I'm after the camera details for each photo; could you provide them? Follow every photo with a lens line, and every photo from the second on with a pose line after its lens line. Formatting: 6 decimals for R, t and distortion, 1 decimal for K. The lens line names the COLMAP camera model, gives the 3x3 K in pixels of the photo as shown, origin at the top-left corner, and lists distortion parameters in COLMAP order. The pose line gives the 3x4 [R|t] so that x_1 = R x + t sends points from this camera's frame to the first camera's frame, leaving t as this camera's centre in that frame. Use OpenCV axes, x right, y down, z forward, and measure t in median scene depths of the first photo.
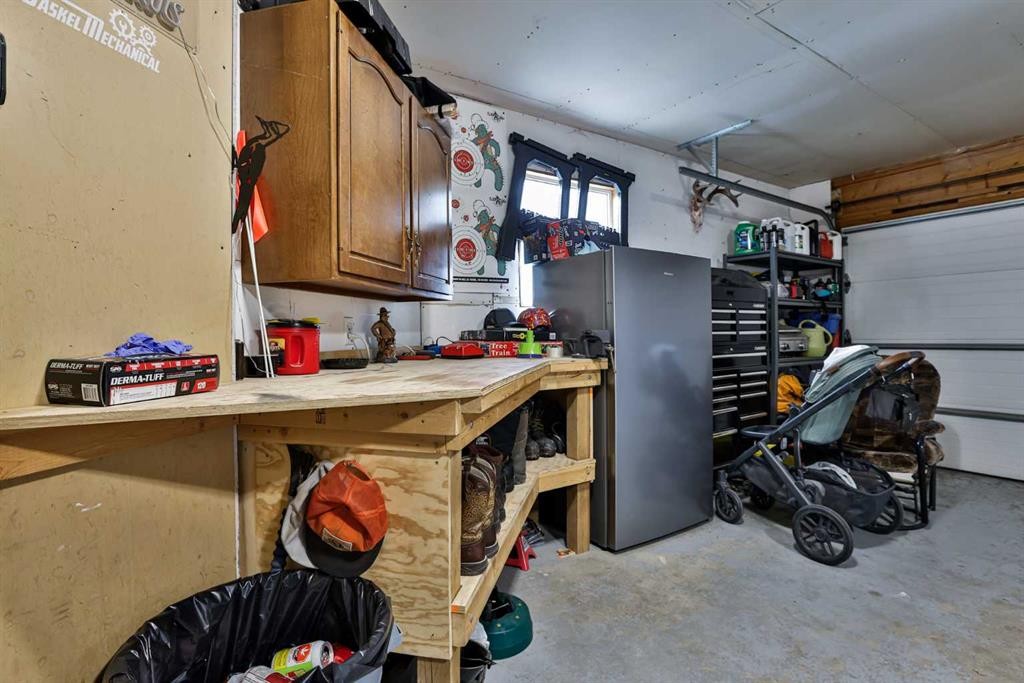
lens RADIAL K [[488.3, 0, 511.5], [0, 488.3, 335.9], [0, 0, 1]] dist [-0.054325, 0.015771]
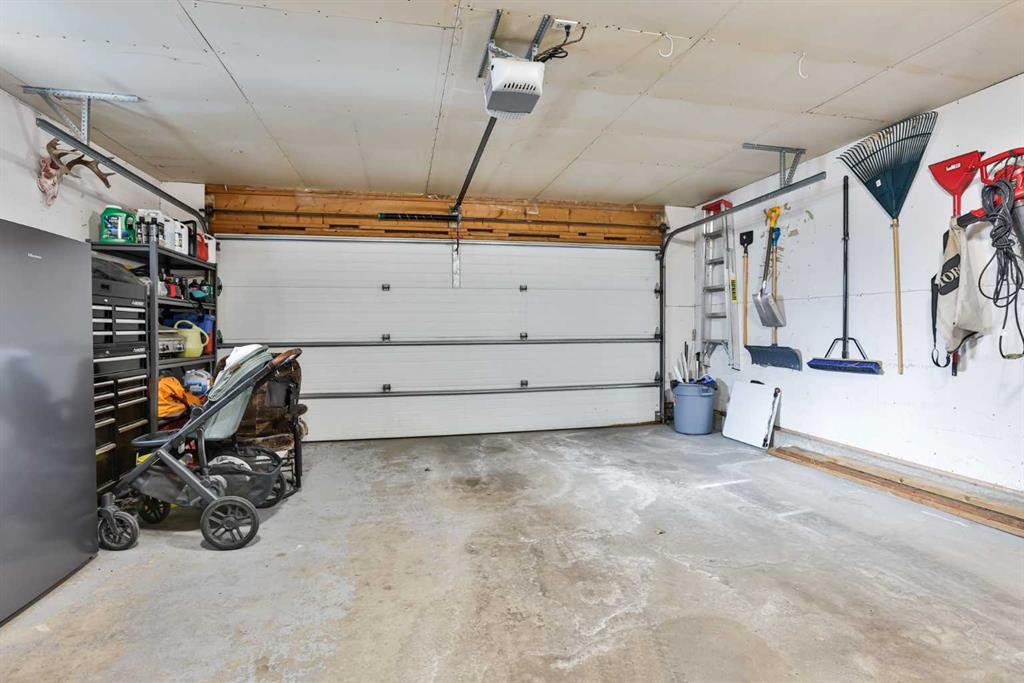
lens RADIAL K [[494.9, 0, 512.6], [0, 494.9, 338.3], [0, 0, 1]] dist [-0.060528, 0.023460]
pose [[0.343066, -0.006606, 0.939288, -0.097600], [0.002935, 0.999978, 0.005961, -0.000081], [-0.939307, 0.000711, 0.343078, 0.024615]]
